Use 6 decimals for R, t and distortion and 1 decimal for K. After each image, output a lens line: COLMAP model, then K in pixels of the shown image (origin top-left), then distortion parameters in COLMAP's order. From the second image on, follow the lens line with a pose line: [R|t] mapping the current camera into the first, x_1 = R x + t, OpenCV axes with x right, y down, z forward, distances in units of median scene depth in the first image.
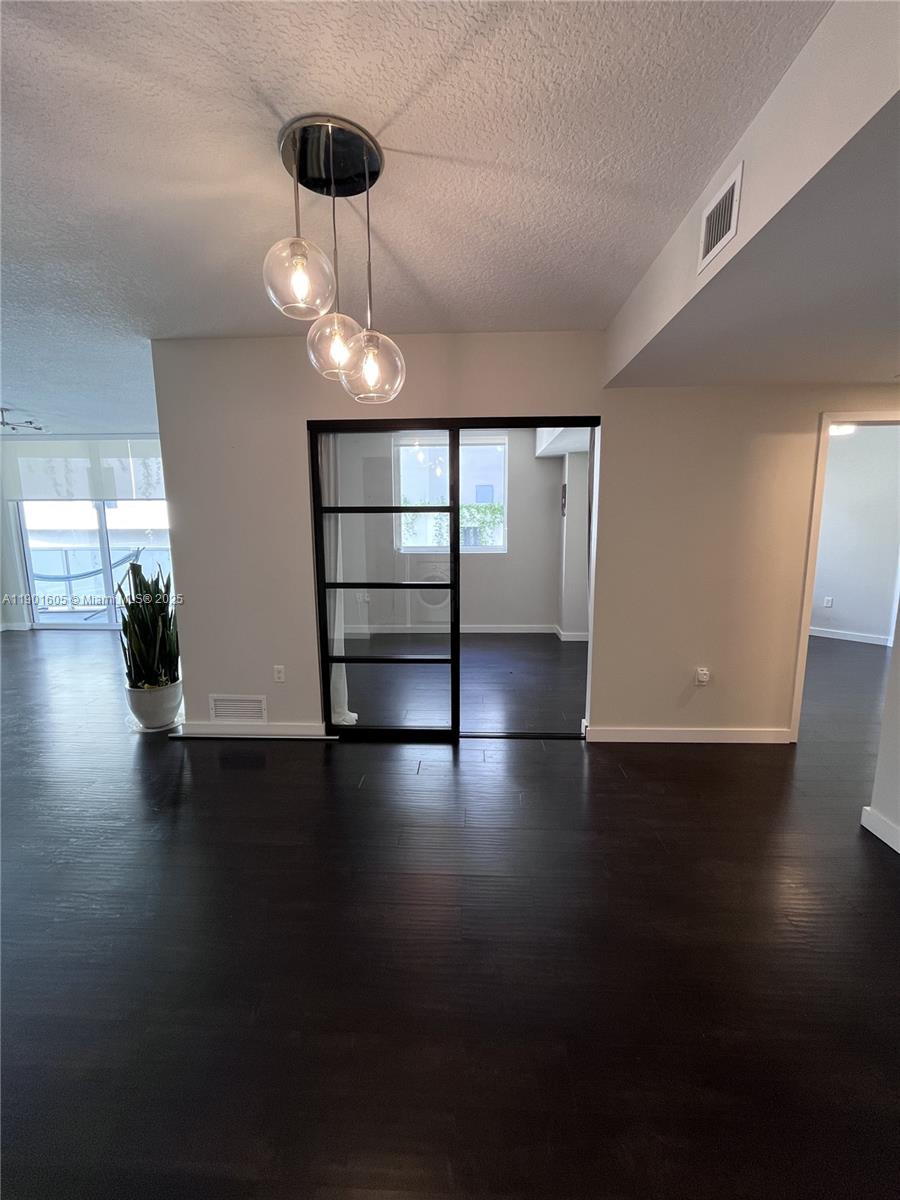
lens RADIAL K [[487.4, 0, 445.5], [0, 487.4, 594.2], [0, 0, 1]] dist [0.002381, 0.000061]
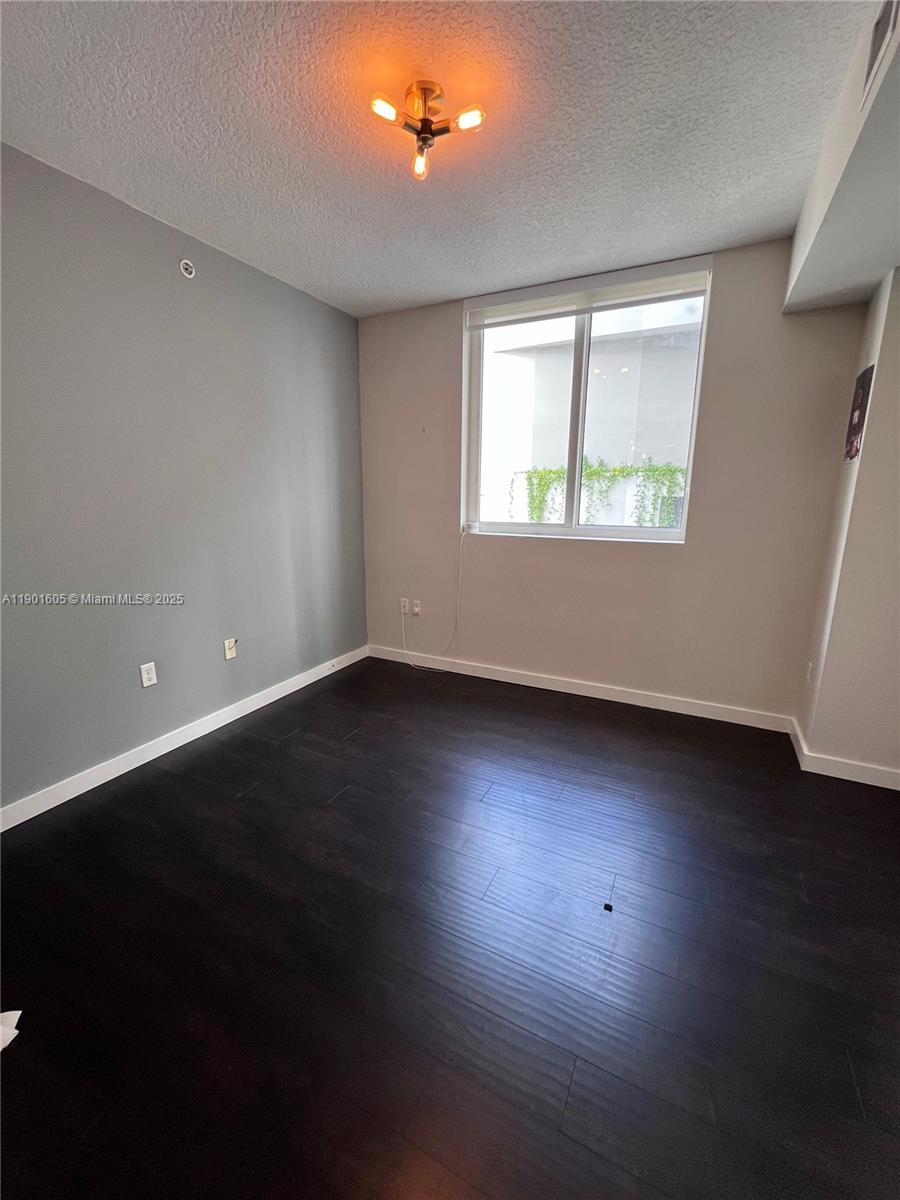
lens RADIAL K [[487.4, 0, 449.7], [0, 487.4, 600.3], [0, 0, 1]] dist [0.002381, 0.000061]
pose [[0.911239, 0.105984, -0.398010, 0.114932], [-0.077268, 0.993158, 0.087560, -0.057204], [0.404567, -0.049035, 0.913193, 0.495732]]
